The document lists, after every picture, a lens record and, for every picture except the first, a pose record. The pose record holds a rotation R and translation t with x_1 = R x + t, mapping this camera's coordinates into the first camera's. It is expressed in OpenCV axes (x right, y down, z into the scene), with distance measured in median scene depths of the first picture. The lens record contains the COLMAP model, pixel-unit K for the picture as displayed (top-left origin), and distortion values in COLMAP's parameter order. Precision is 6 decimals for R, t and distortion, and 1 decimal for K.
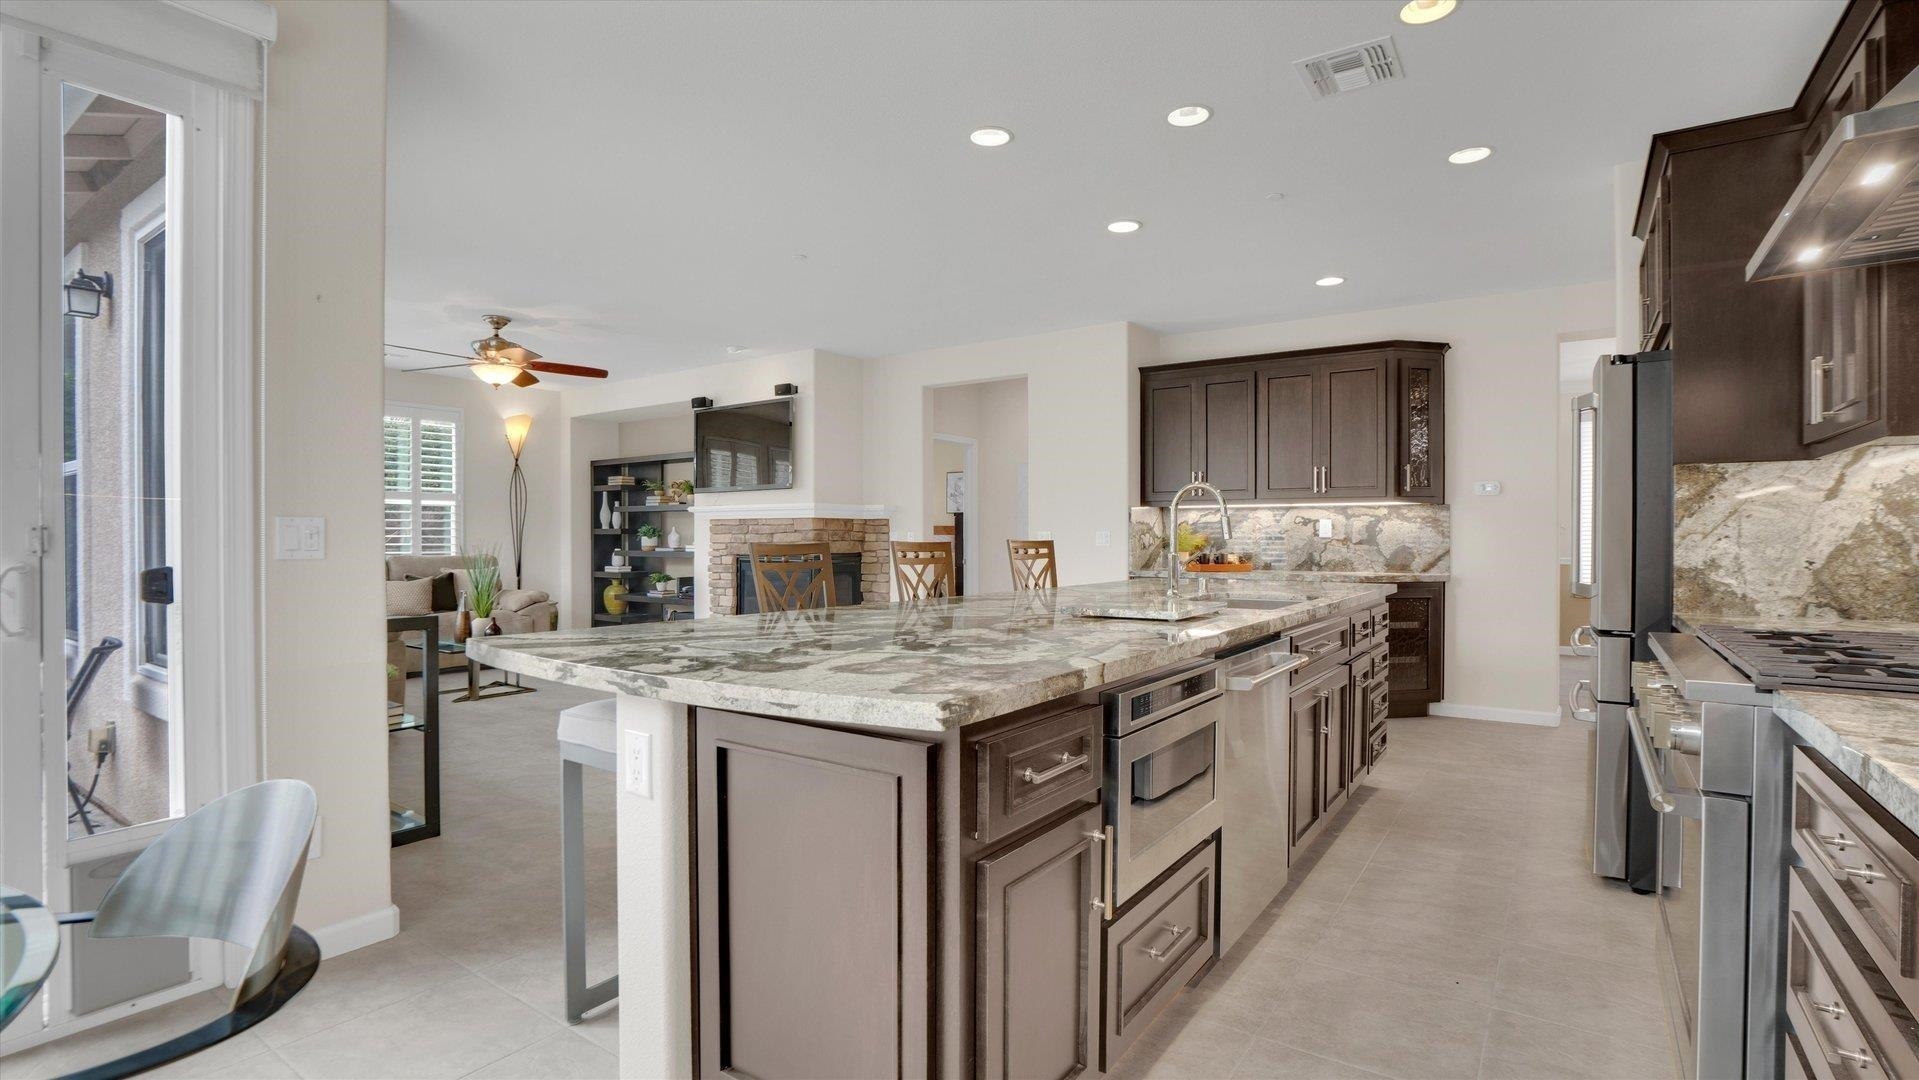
lens RADIAL K [[899.1, 0, 979.9], [0, 899.1, 543.7], [0, 0, 1]] dist [-0.036794, 0.011883]
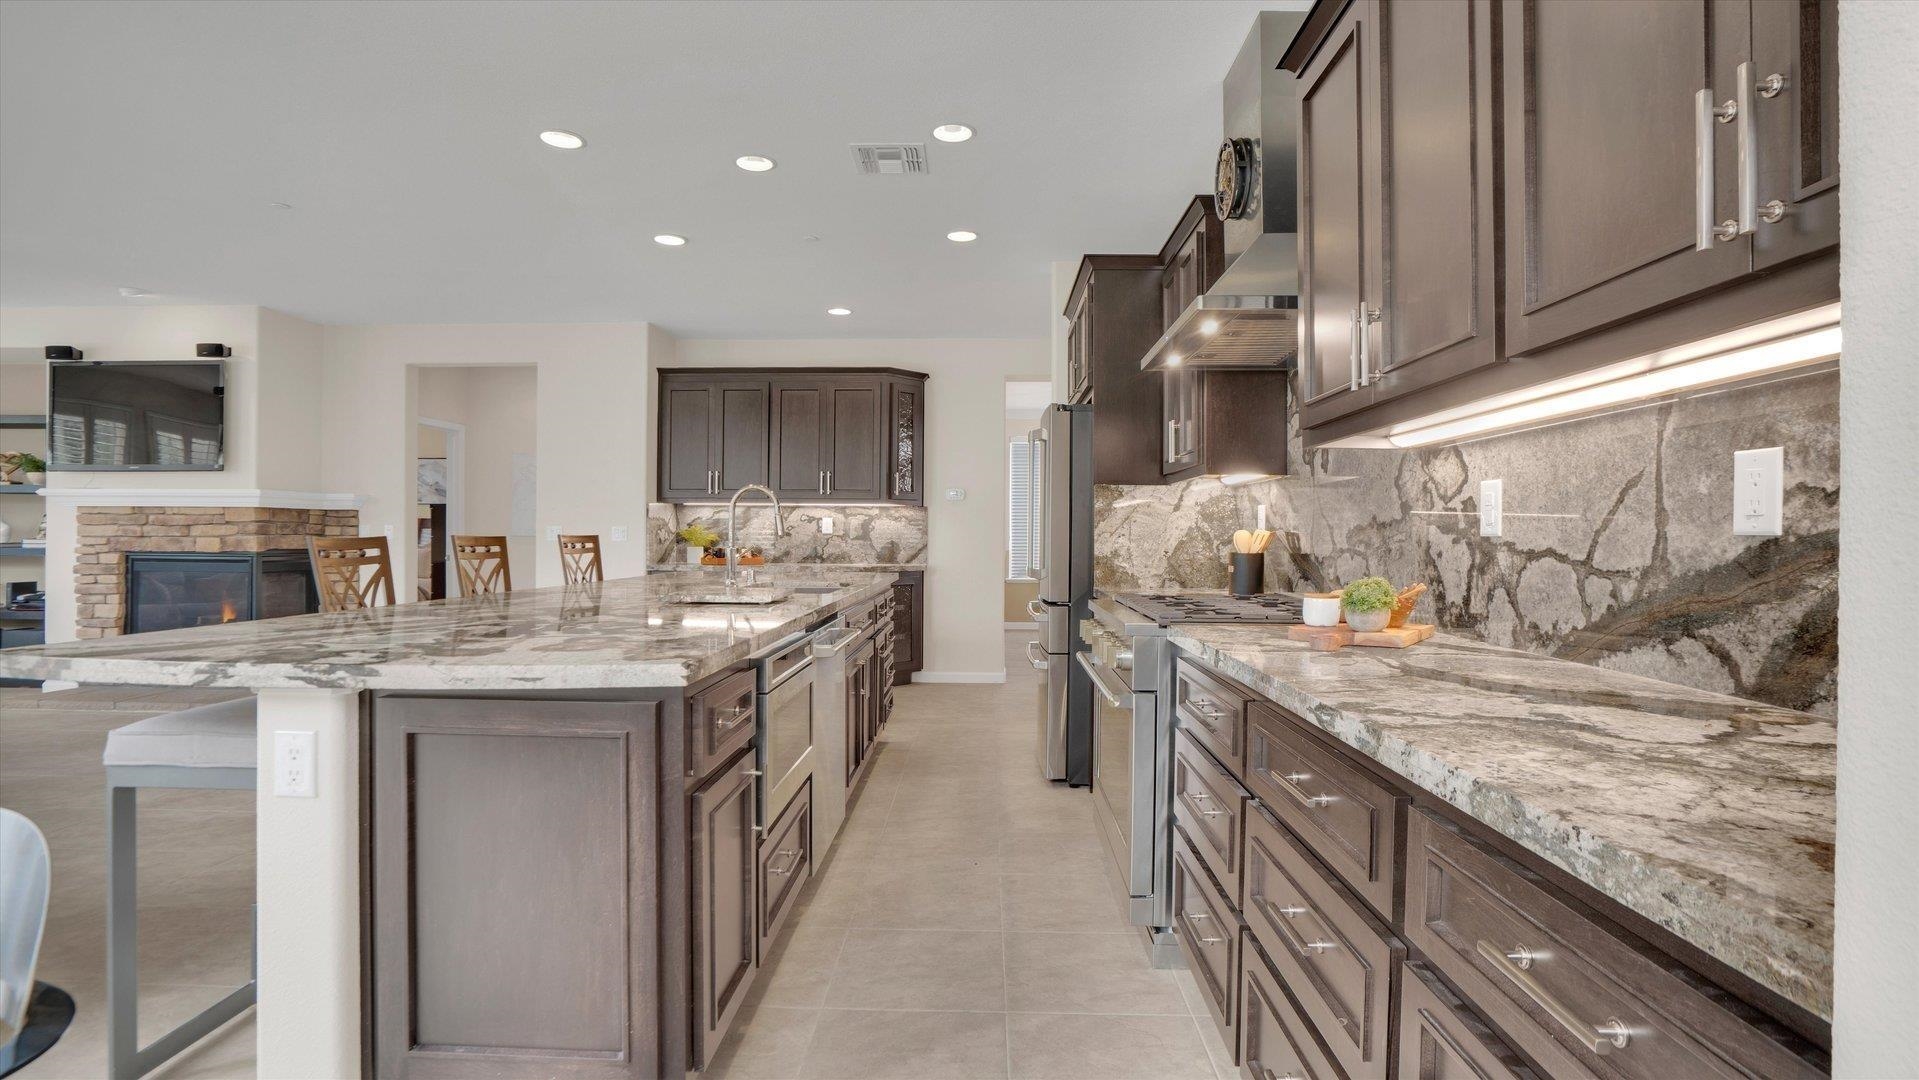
lens RADIAL K [[899.1, 0, 968.2], [0, 899.1, 535.2], [0, 0, 1]] dist [-0.036794, 0.011883]
pose [[0.843749, 0.004389, 0.536720, -0.074215], [-0.001920, 0.999985, -0.005159, 0.000329], [-0.536734, 0.003322, 0.843745, -0.054177]]
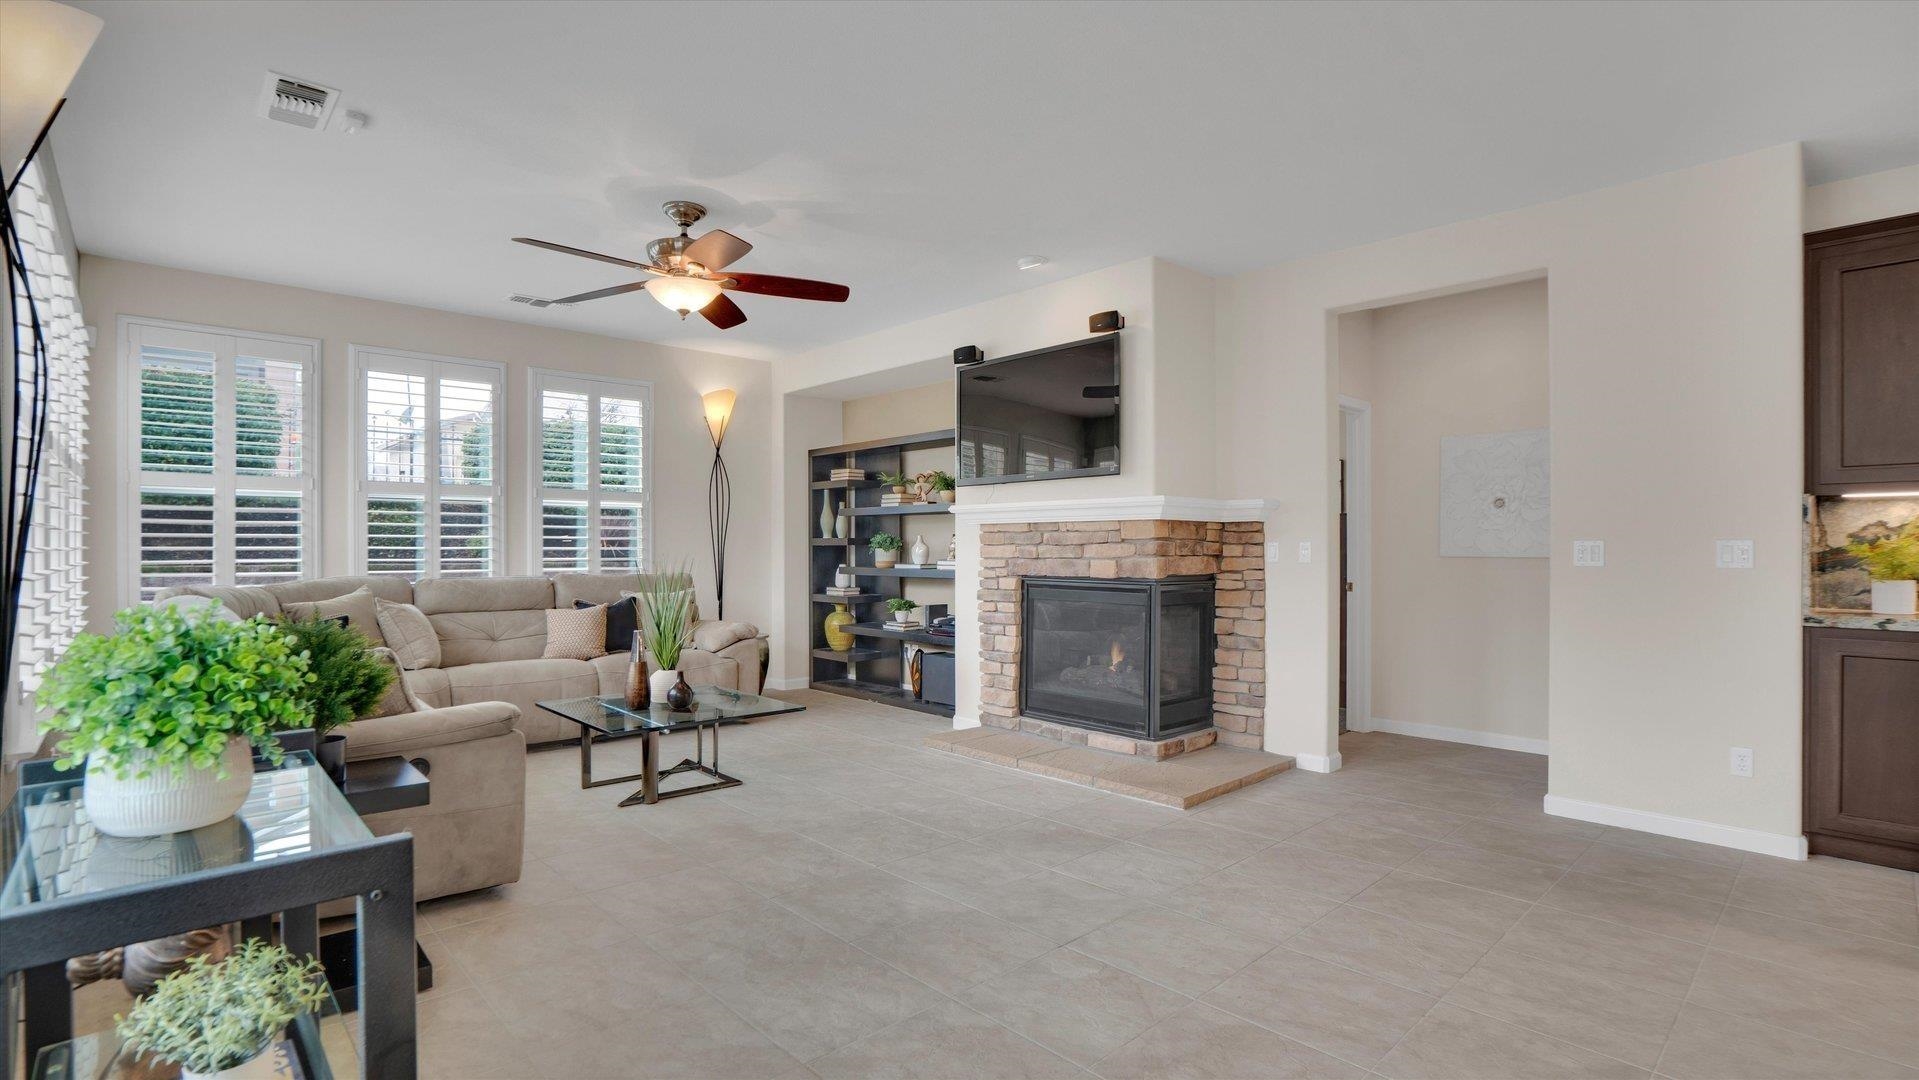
lens RADIAL K [[899.1, 0, 1014.9], [0, 899.1, 549.4], [0, 0, 1]] dist [-0.036794, 0.011883]
pose [[0.986247, 0.000303, -0.165281, -0.198979], [-0.001232, 0.999984, -0.005517, -0.004731], [0.165276, 0.005644, 0.986231, 0.400059]]
